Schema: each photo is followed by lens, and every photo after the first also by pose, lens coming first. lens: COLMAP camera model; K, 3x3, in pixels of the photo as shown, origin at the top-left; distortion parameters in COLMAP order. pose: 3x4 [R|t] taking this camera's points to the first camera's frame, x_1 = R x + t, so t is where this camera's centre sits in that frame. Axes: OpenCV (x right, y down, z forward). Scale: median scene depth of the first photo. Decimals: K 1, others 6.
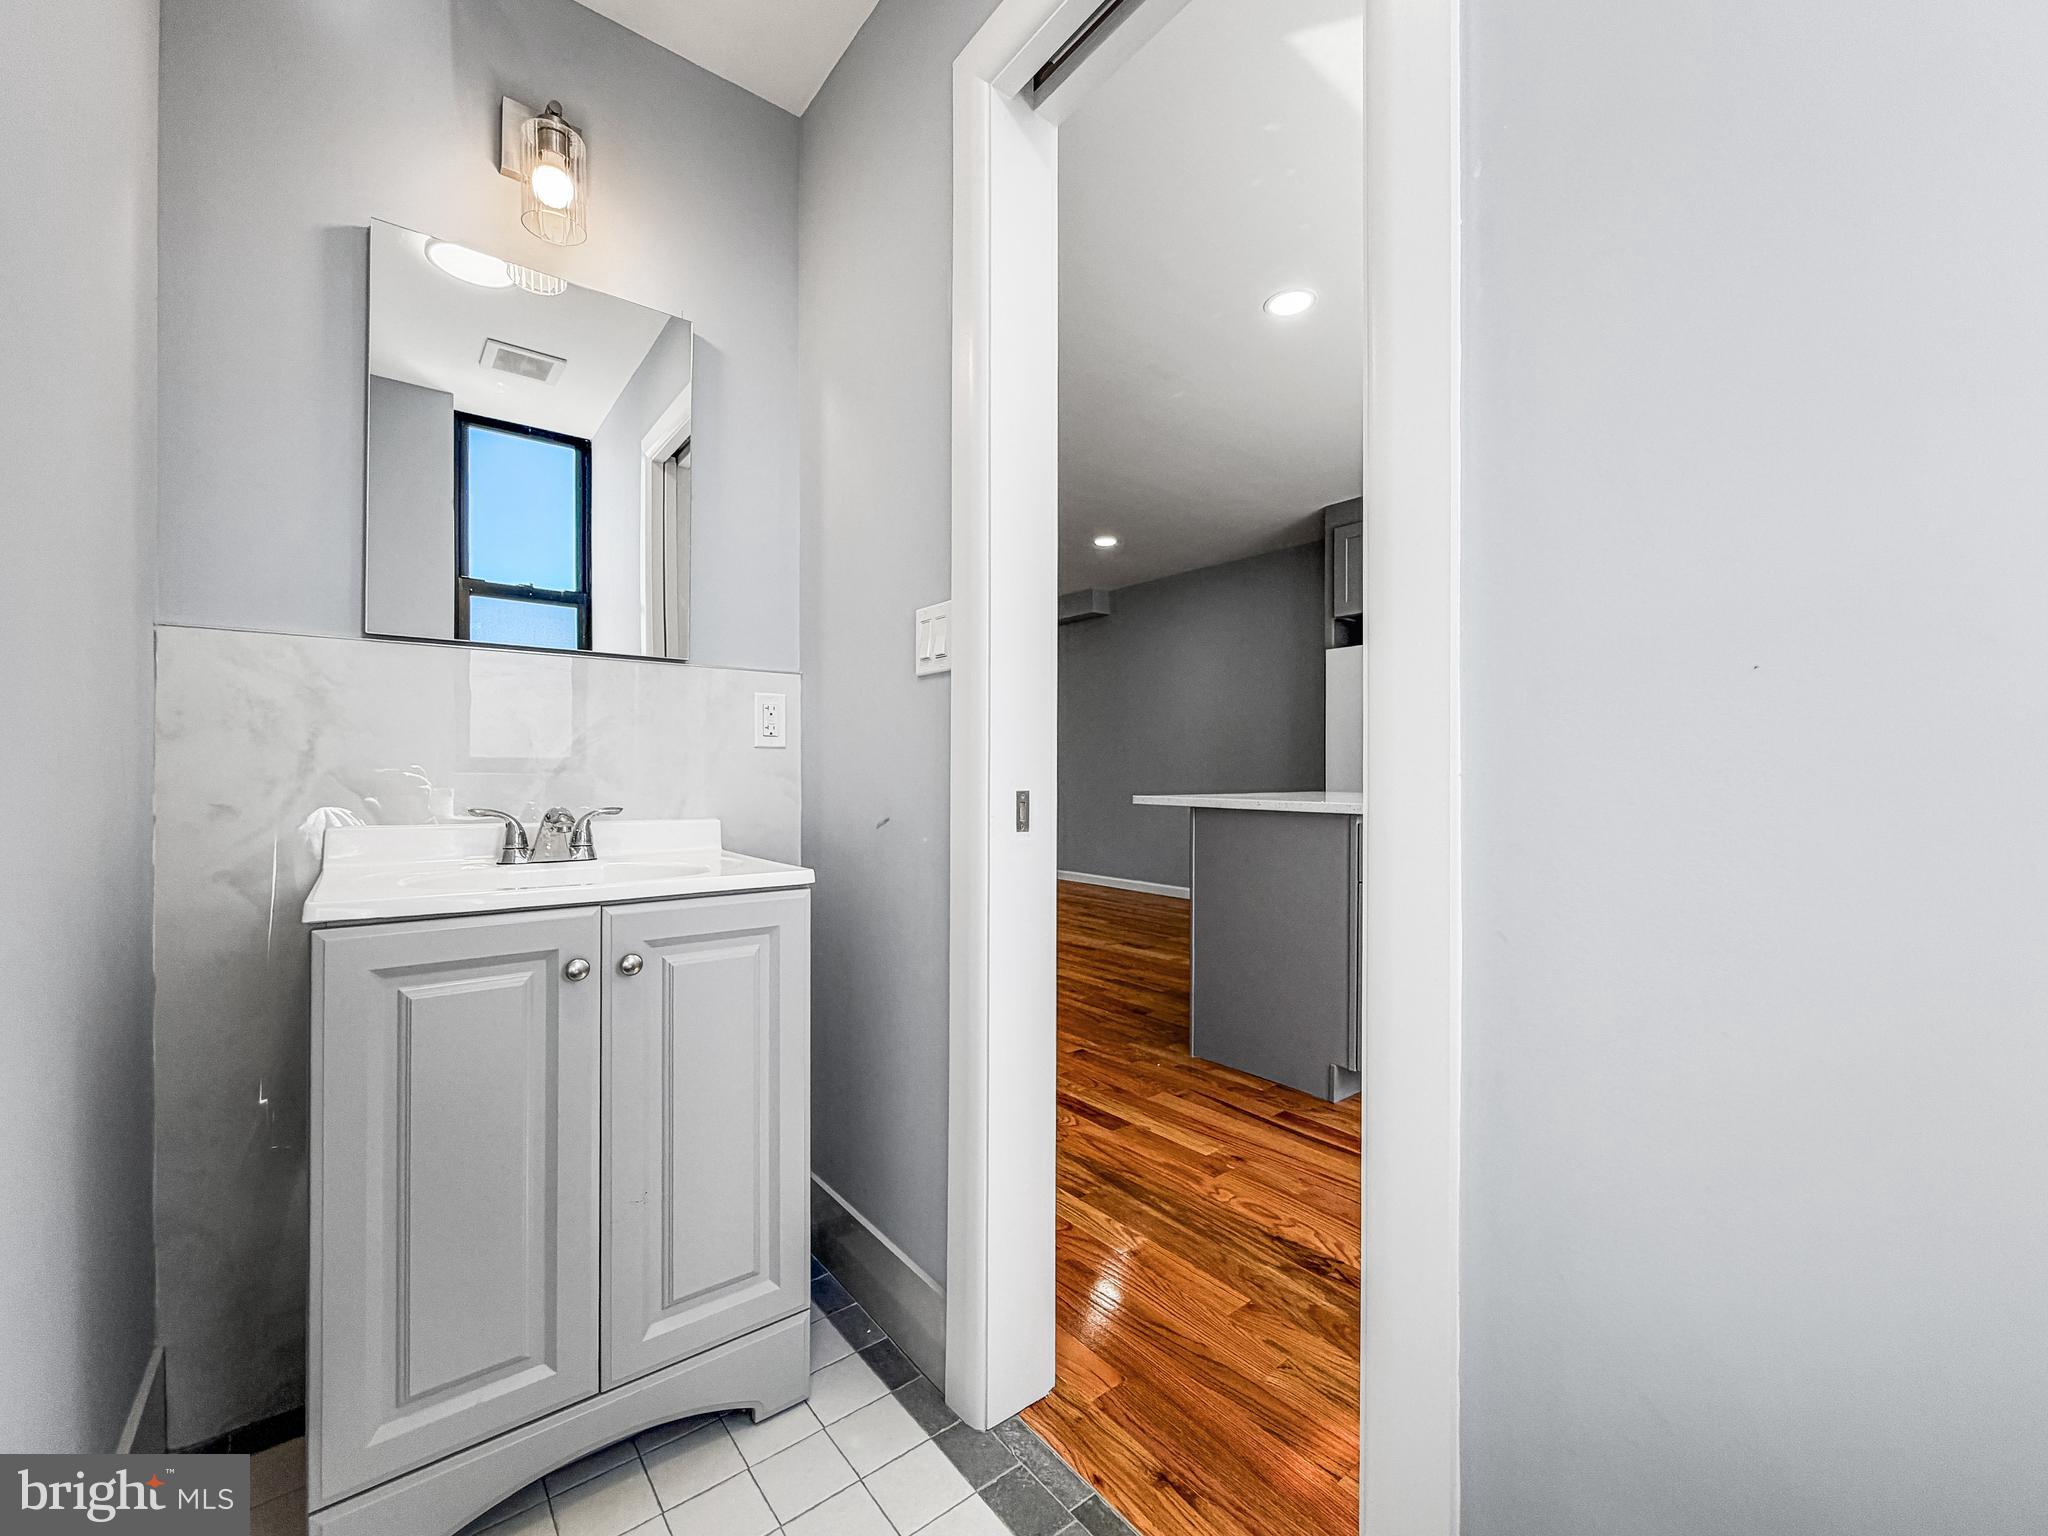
lens RADIAL K [[820.7, 0, 993.2], [0, 820.7, 772.6], [0, 0, 1]] dist [-0.003997, 0.000217]
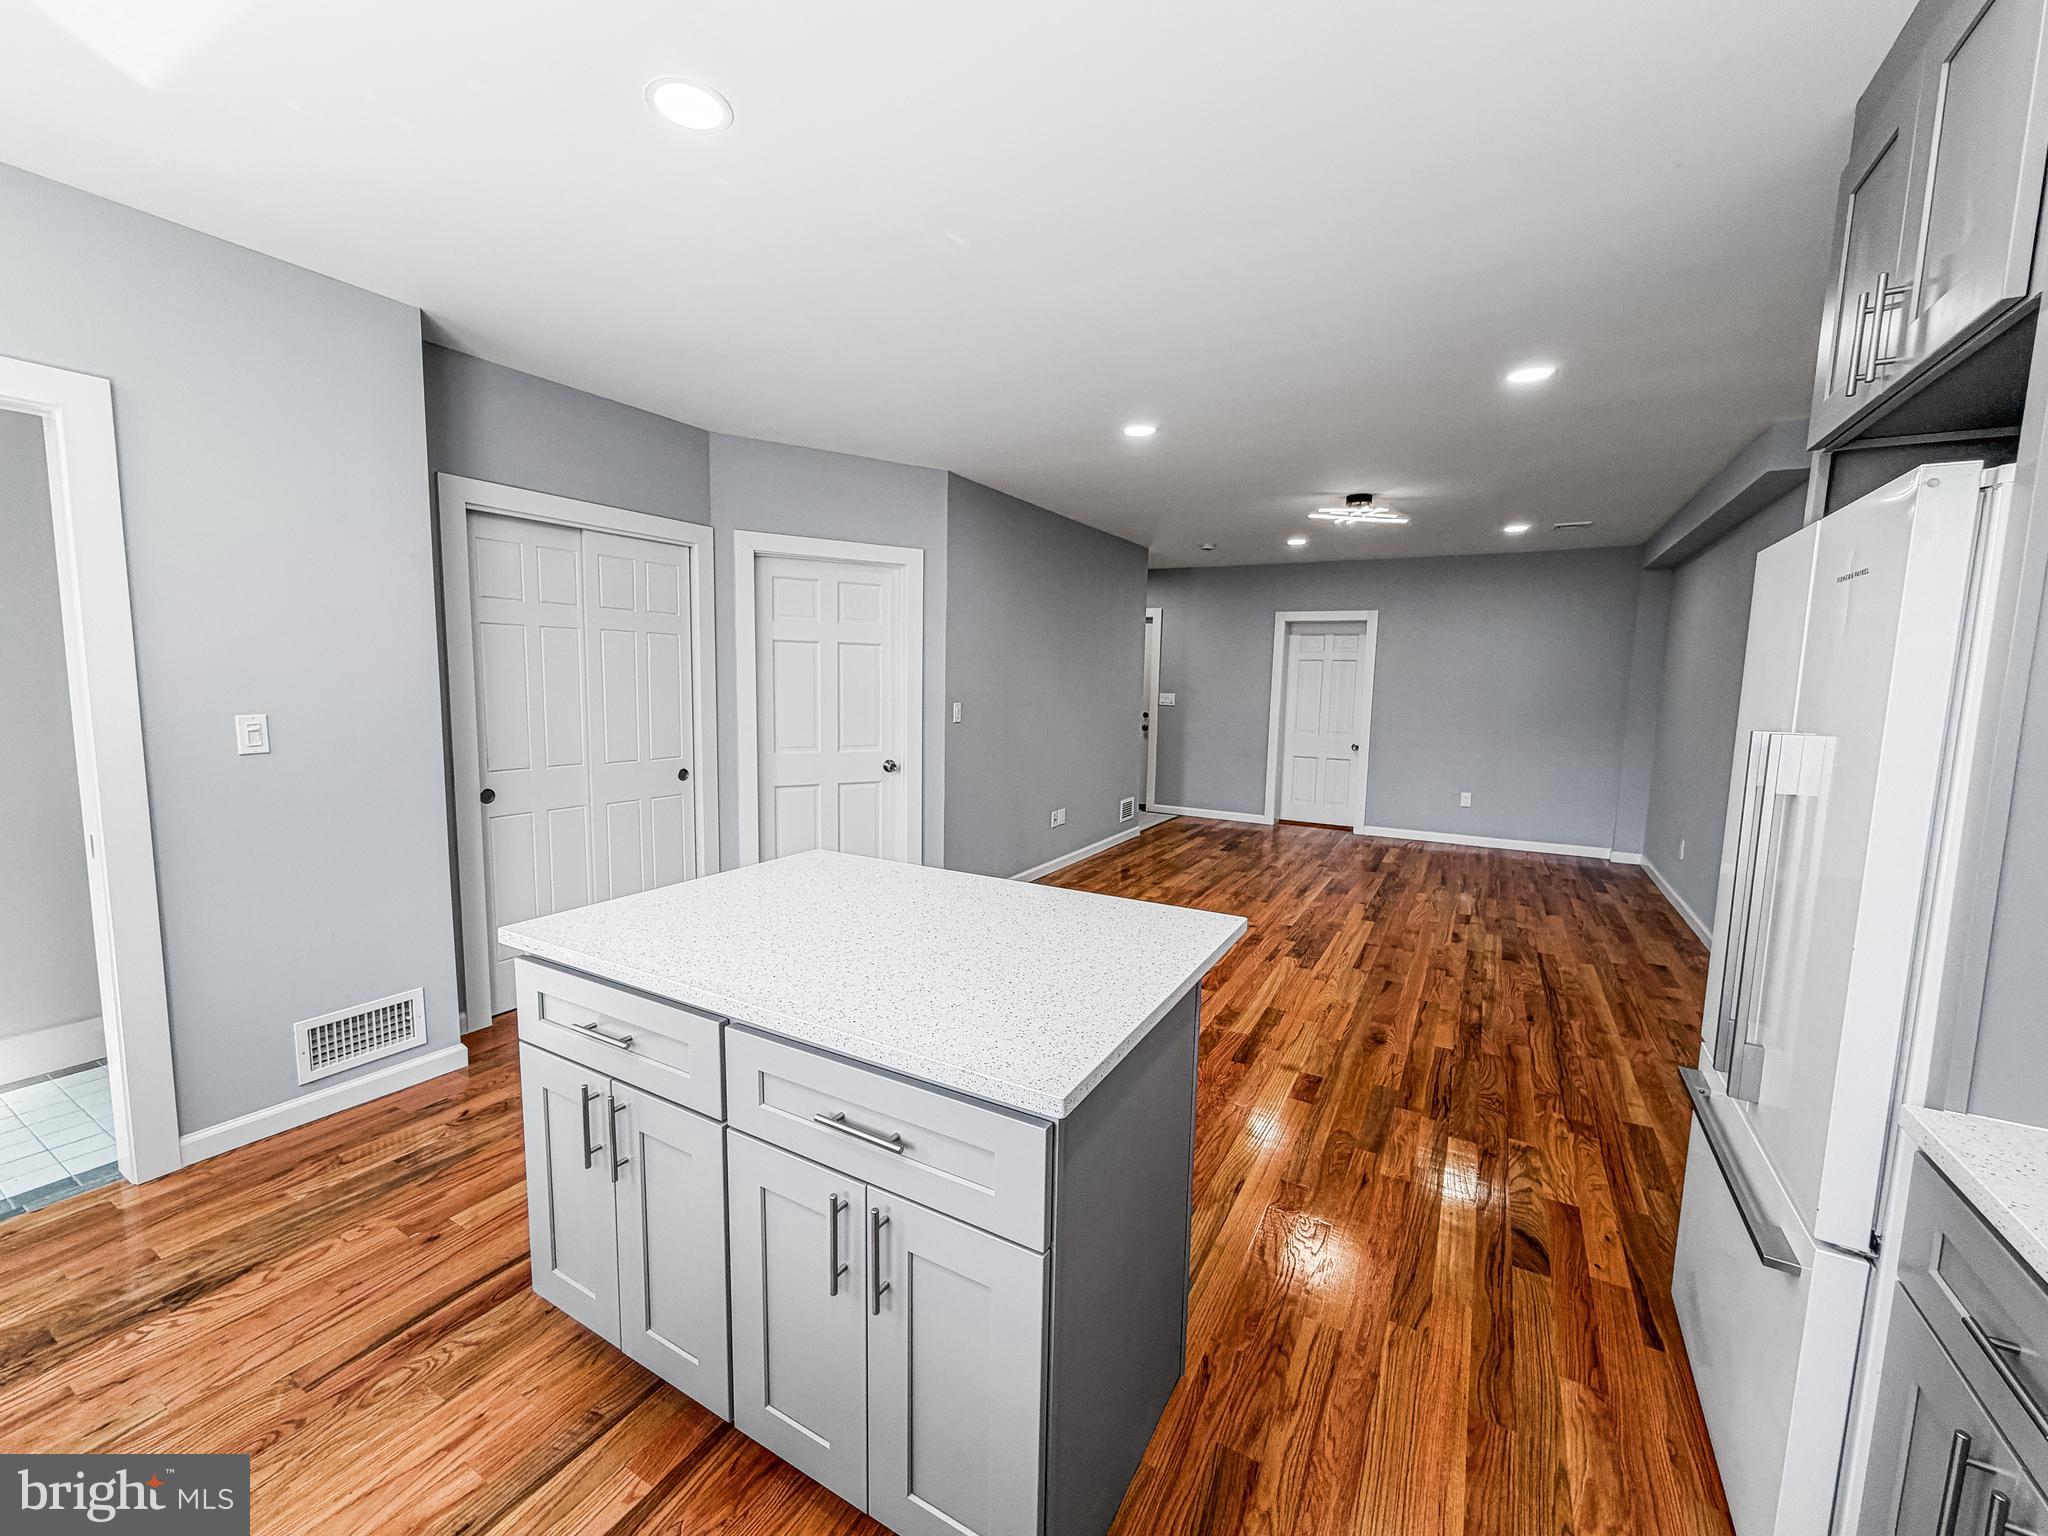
lens RADIAL K [[820.7, 0, 1018.6], [0, 820.7, 764.8], [0, 0, 1]] dist [-0.003997, 0.000217]
pose [[0.381195, 0.107531, -0.918220, 1.218291], [-0.024057, 0.994030, 0.106422, -0.177459], [0.924182, -0.018478, 0.381506, 1.129680]]
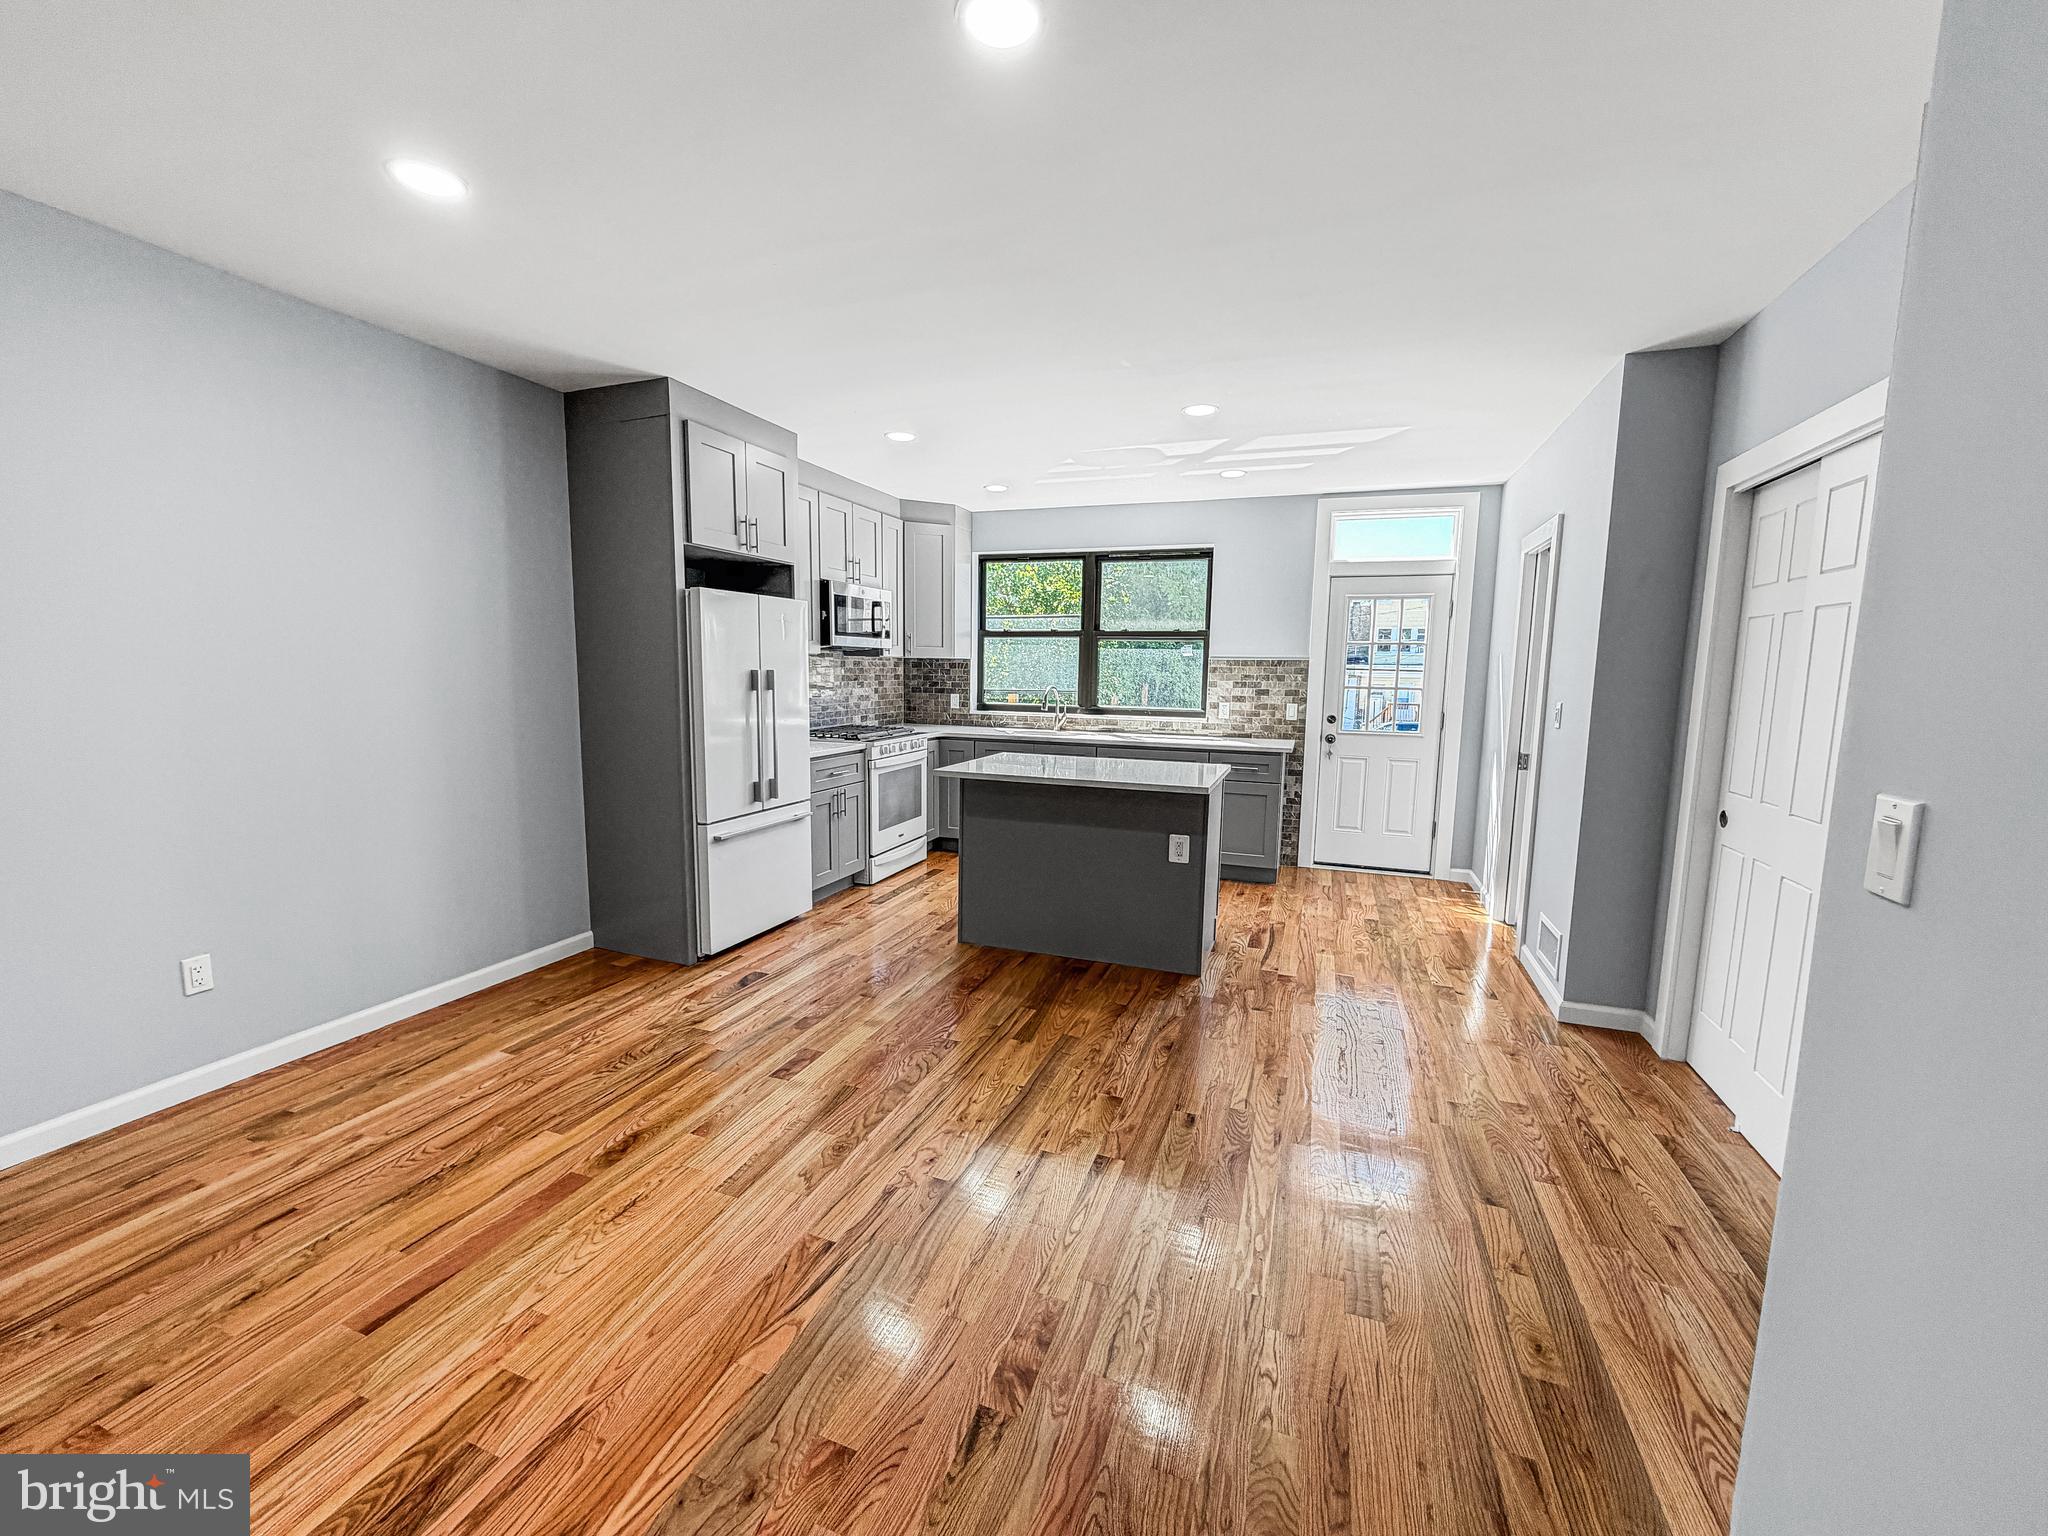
lens RADIAL K [[820.7, 0, 1027.2], [0, 820.7, 763.6], [0, 0, 1]] dist [-0.003997, 0.000217]
pose [[-0.537845, -0.109018, 0.835965, -0.792594], [-0.014621, 0.992661, 0.120046, -0.167570], [-0.842917, 0.052344, -0.535491, 2.301769]]
